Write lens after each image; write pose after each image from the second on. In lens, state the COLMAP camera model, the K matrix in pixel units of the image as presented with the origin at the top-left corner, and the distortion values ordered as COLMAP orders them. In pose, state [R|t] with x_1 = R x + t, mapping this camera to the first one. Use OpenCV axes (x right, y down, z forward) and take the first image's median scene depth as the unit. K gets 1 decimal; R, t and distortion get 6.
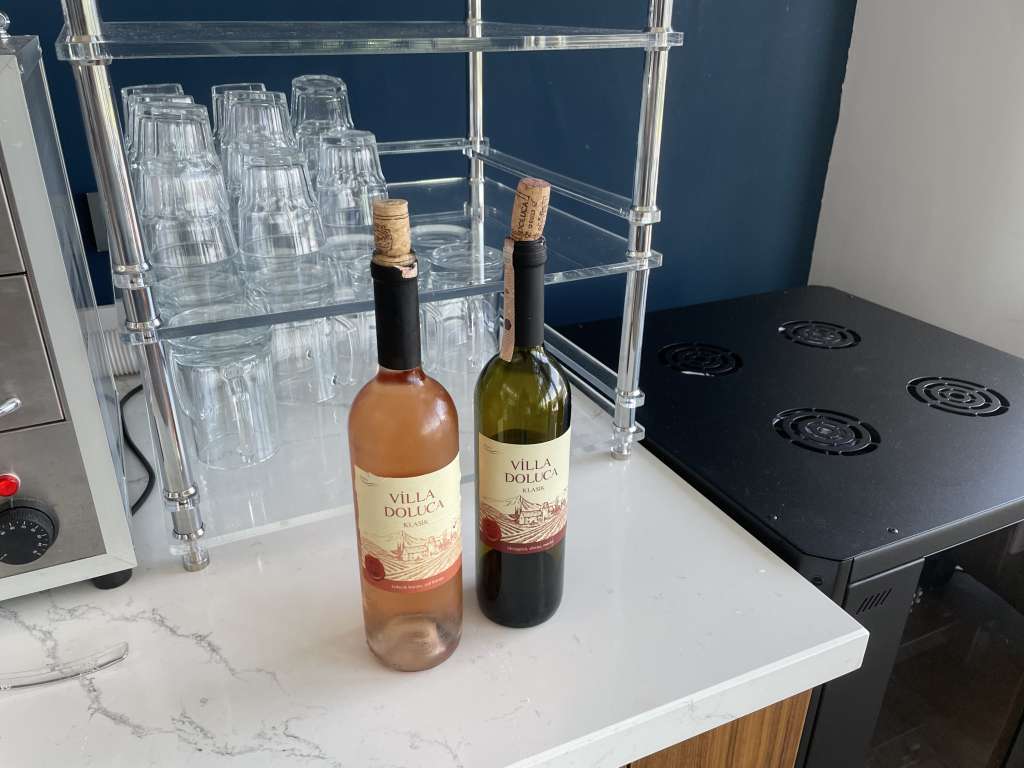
lens RADIAL K [[777.9, 0, 482.7], [0, 777.9, 383.5], [0, 0, 1]] dist [0.029755, -0.002209]
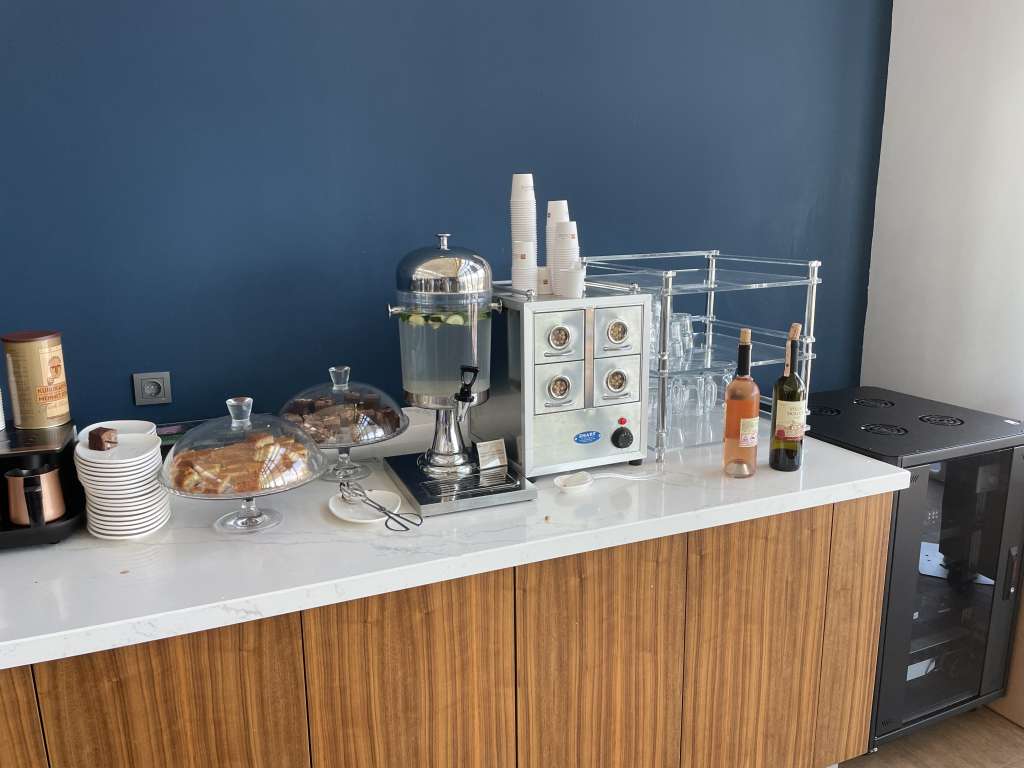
lens RADIAL K [[777.9, 0, 482.7], [0, 777.9, 383.5], [0, 0, 1]] dist [0.029755, -0.002209]
pose [[0.999595, -0.014727, -0.024339, -0.961207], [0.008870, 0.974264, -0.225234, 0.597732], [0.027029, 0.224927, 0.974001, -1.839620]]
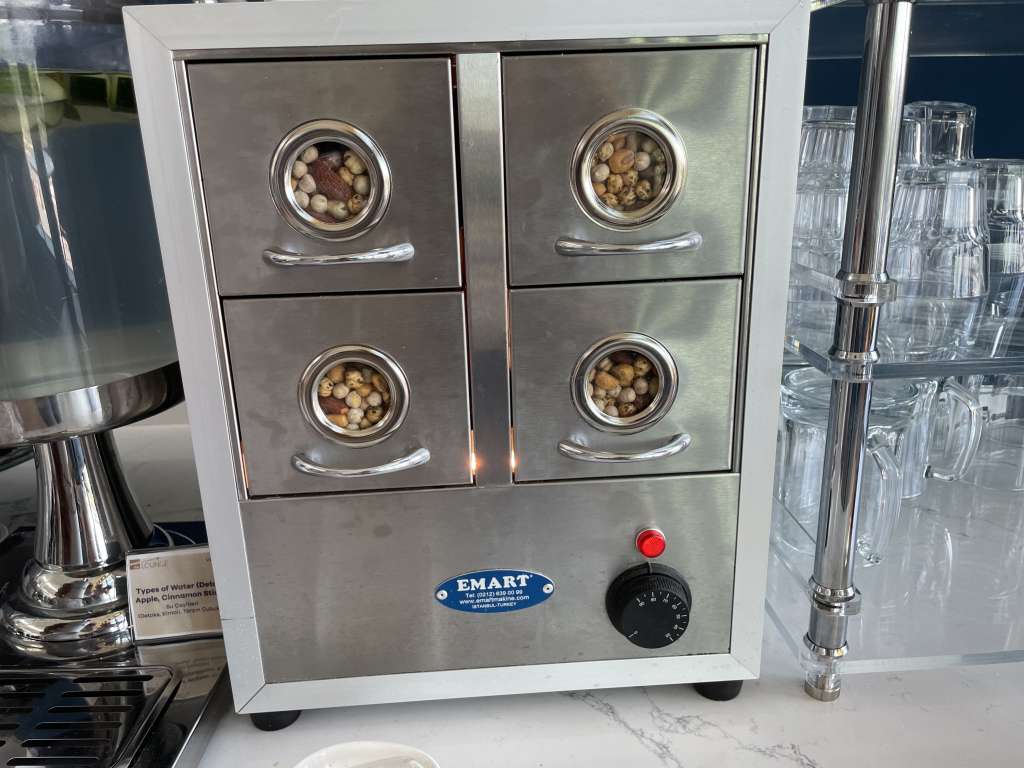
lens RADIAL K [[777.9, 0, 482.7], [0, 777.9, 383.5], [0, 0, 1]] dist [0.029755, -0.002209]
pose [[0.932076, 0.071768, -0.355083, -0.440471], [-0.122180, 0.985028, -0.121626, 0.076808], [0.341038, 0.156748, 0.926889, 0.160061]]
